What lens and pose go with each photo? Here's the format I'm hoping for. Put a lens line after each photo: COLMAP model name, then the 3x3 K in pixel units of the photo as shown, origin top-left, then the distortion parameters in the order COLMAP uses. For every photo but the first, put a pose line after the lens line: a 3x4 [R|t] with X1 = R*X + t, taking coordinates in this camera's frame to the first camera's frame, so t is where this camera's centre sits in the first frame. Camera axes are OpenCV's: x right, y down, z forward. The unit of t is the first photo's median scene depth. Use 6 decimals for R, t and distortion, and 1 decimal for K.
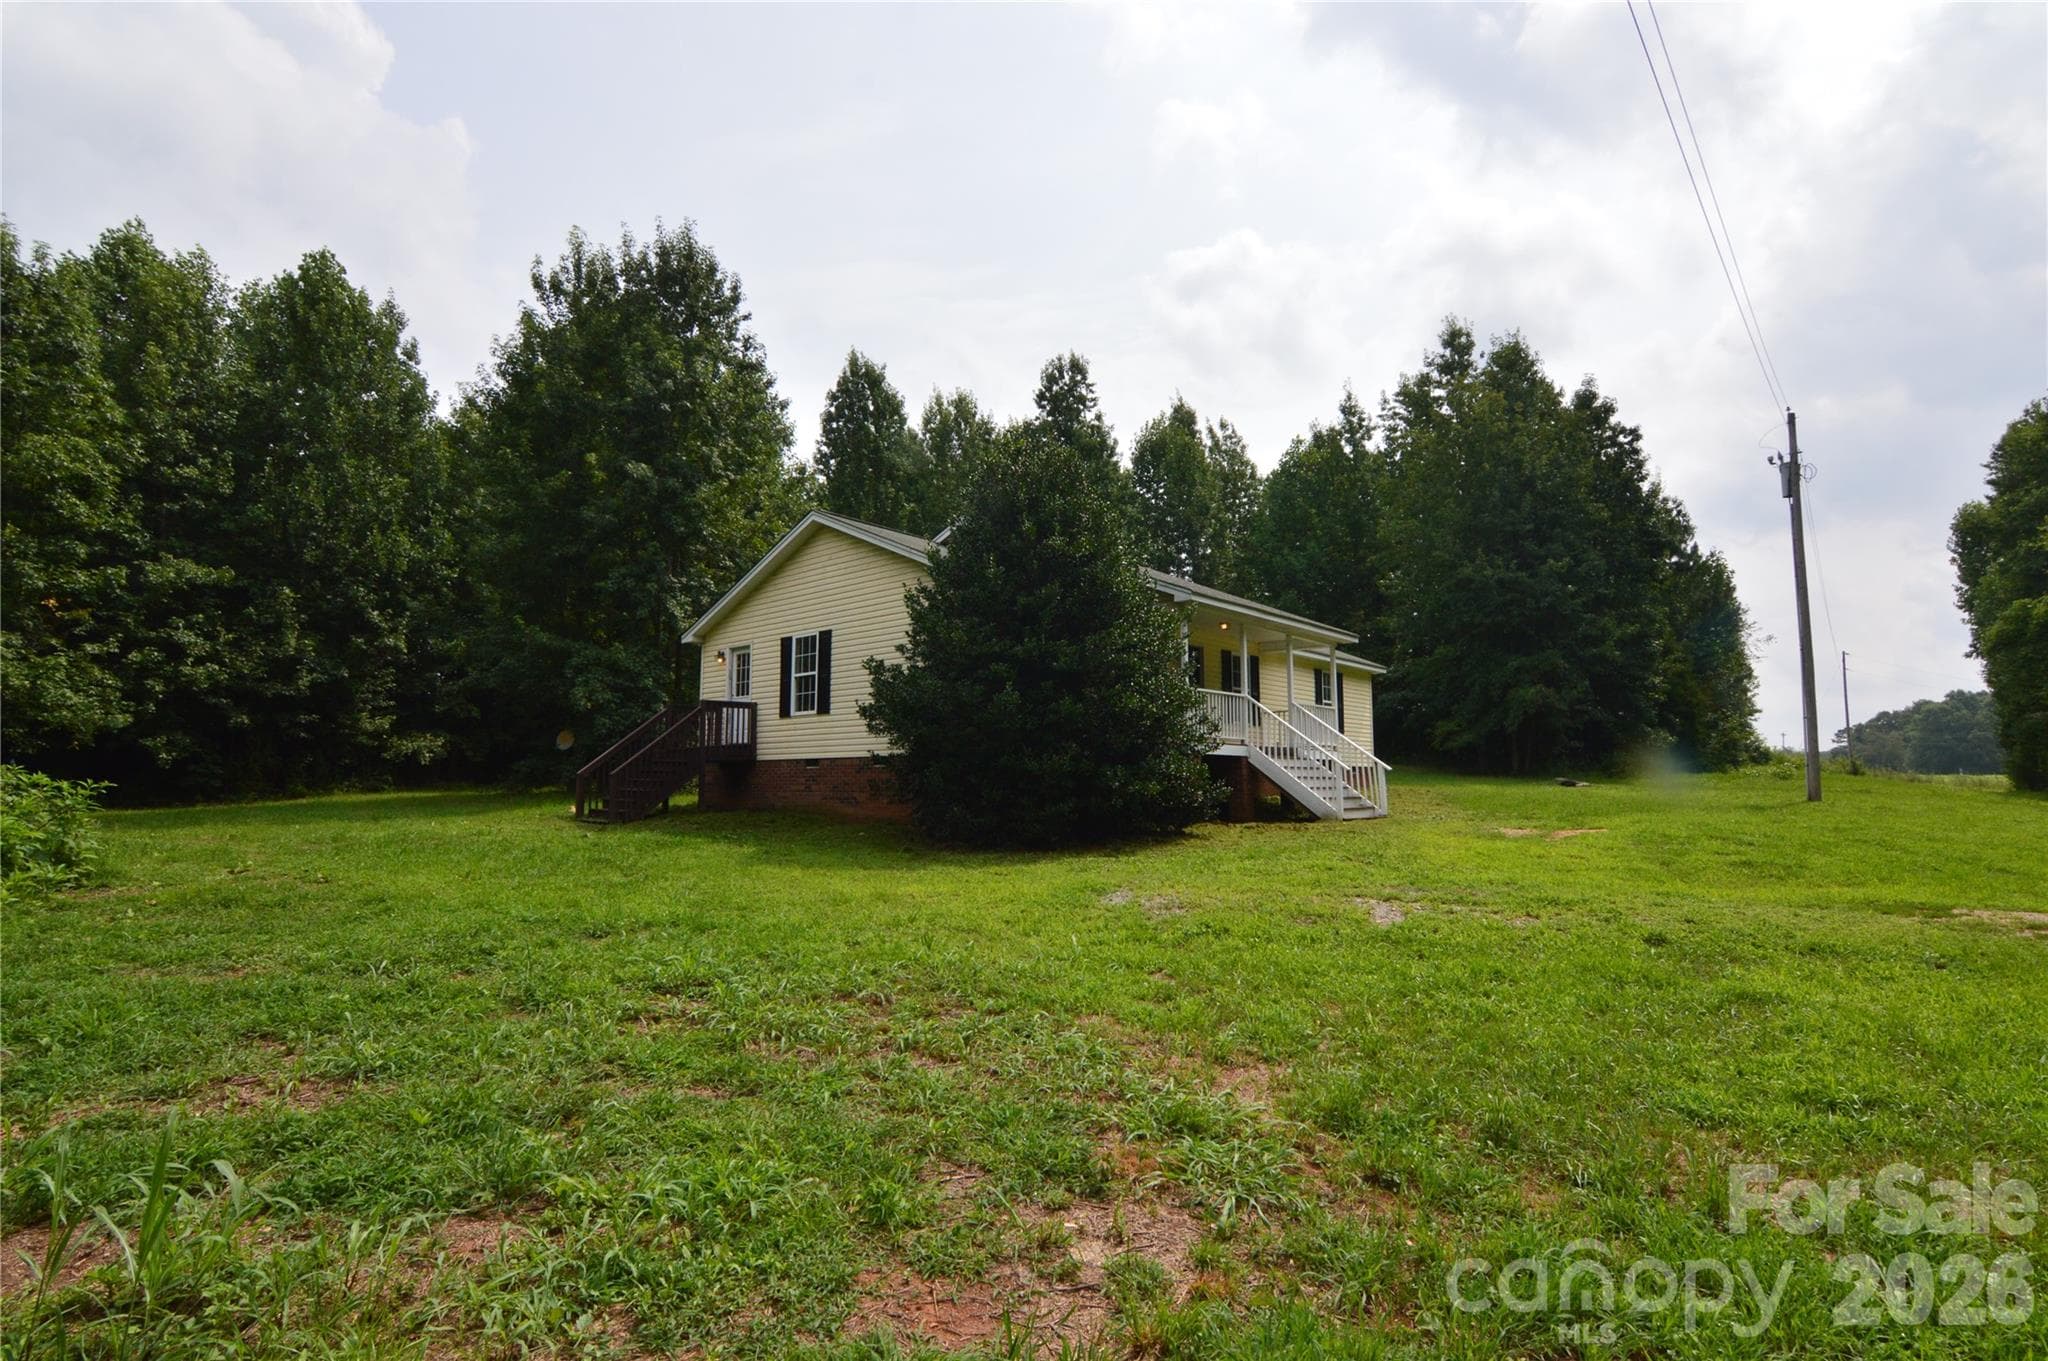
lens RADIAL K [[1006.1, 0, 1026.3], [0, 1006.1, 683.1], [0, 0, 1]] dist [-0.073842, 0.050657]
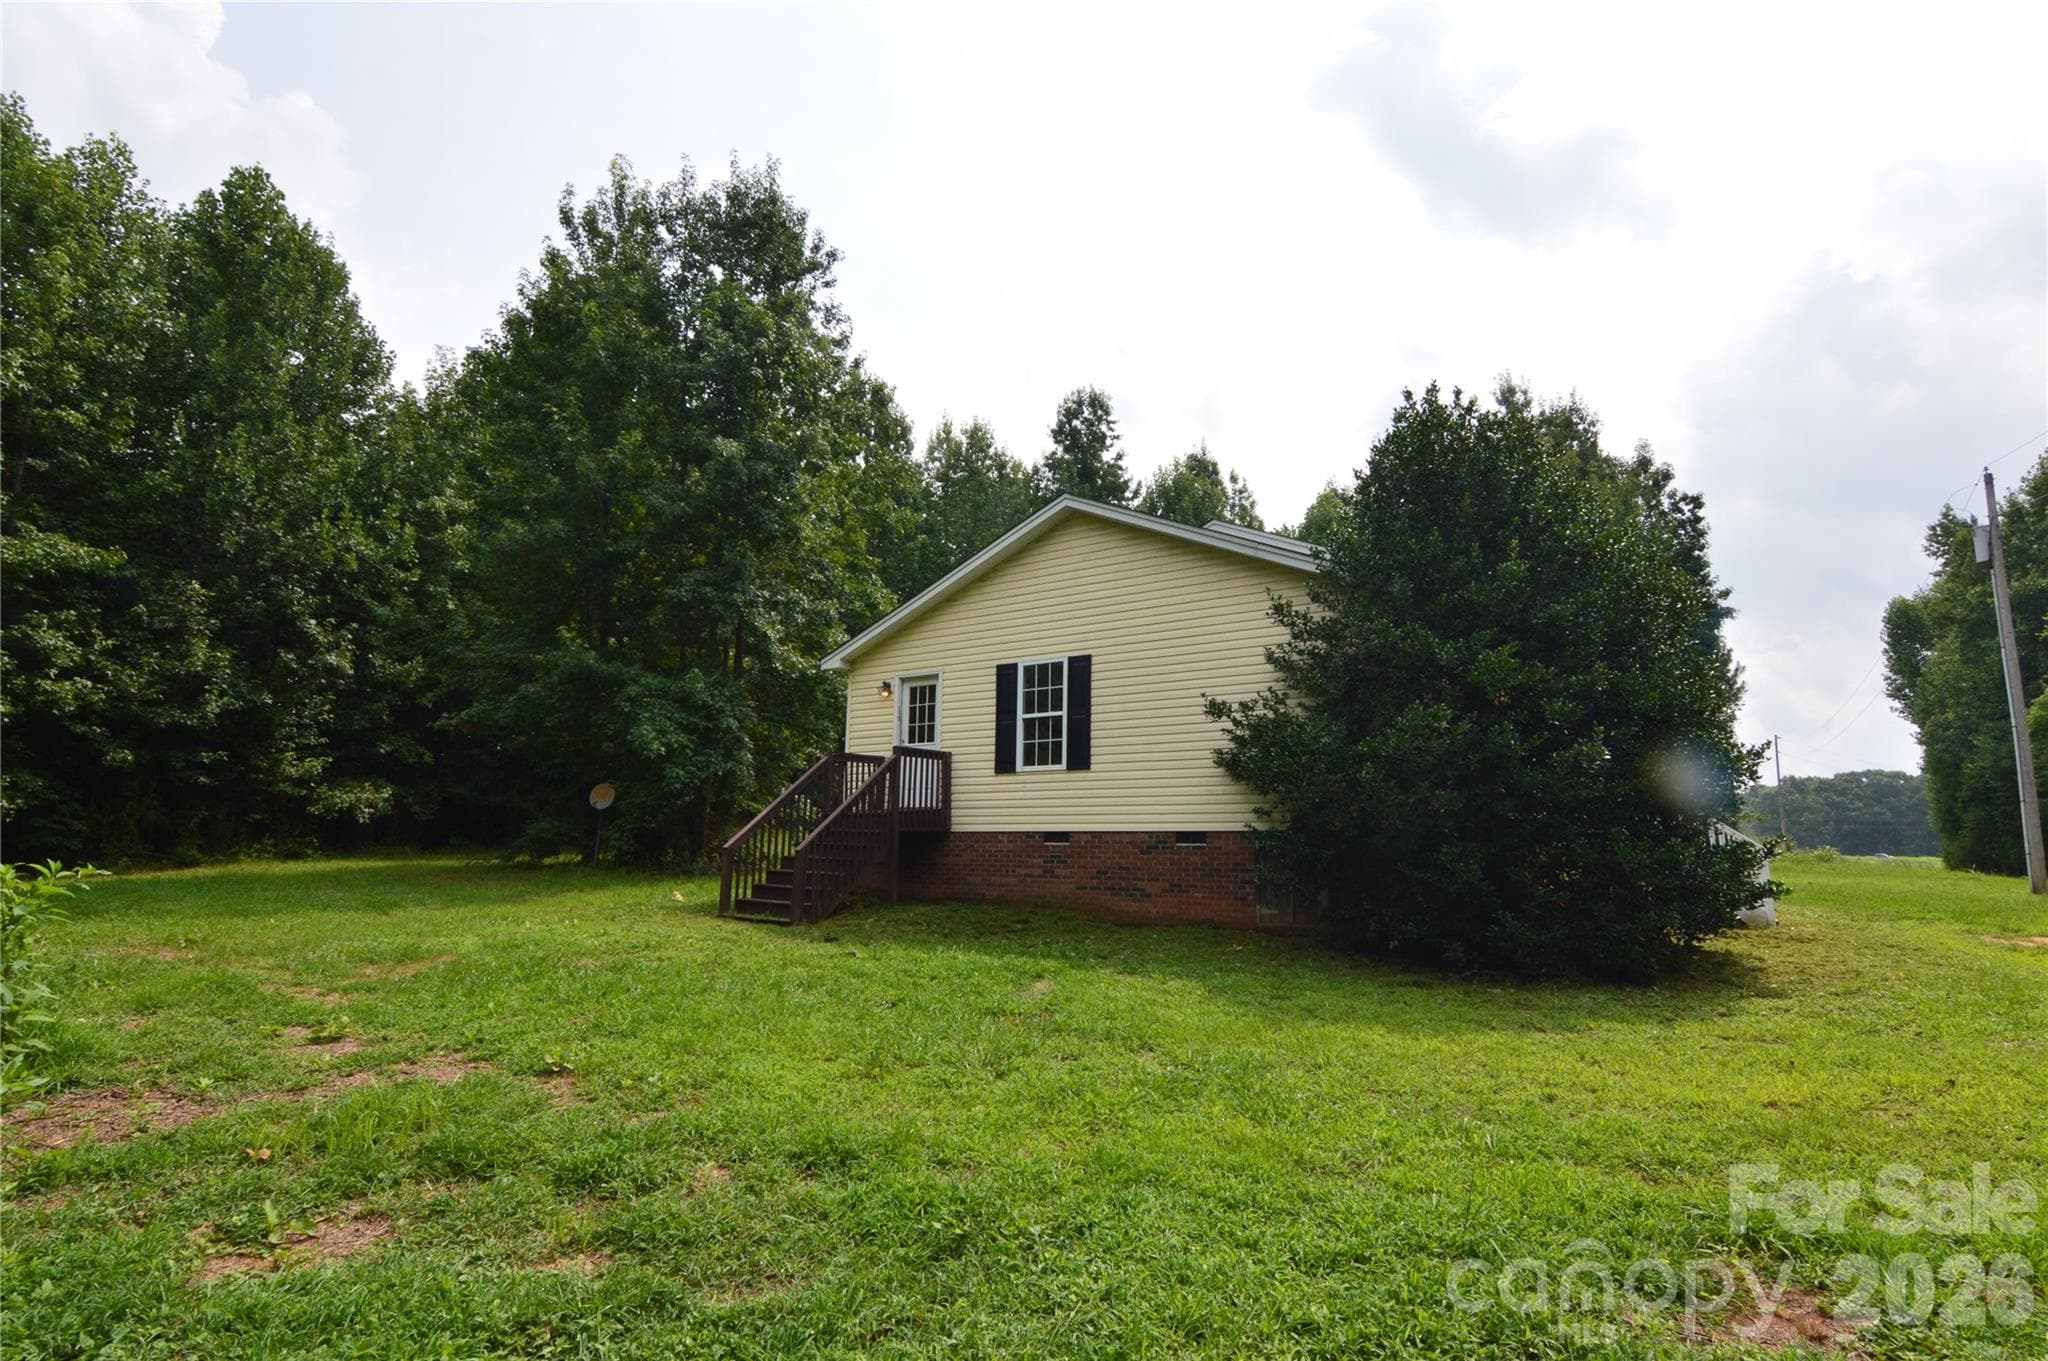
lens RADIAL K [[1009.6, 0, 1031.5], [0, 1009.6, 688.7], [0, 0, 1]] dist [-0.035224, 0.011303]
pose [[0.991952, 0.035825, 0.121439, -0.211771], [-0.028748, 0.997812, -0.059540, 0.010793], [-0.123307, 0.055570, 0.990811, 0.179686]]
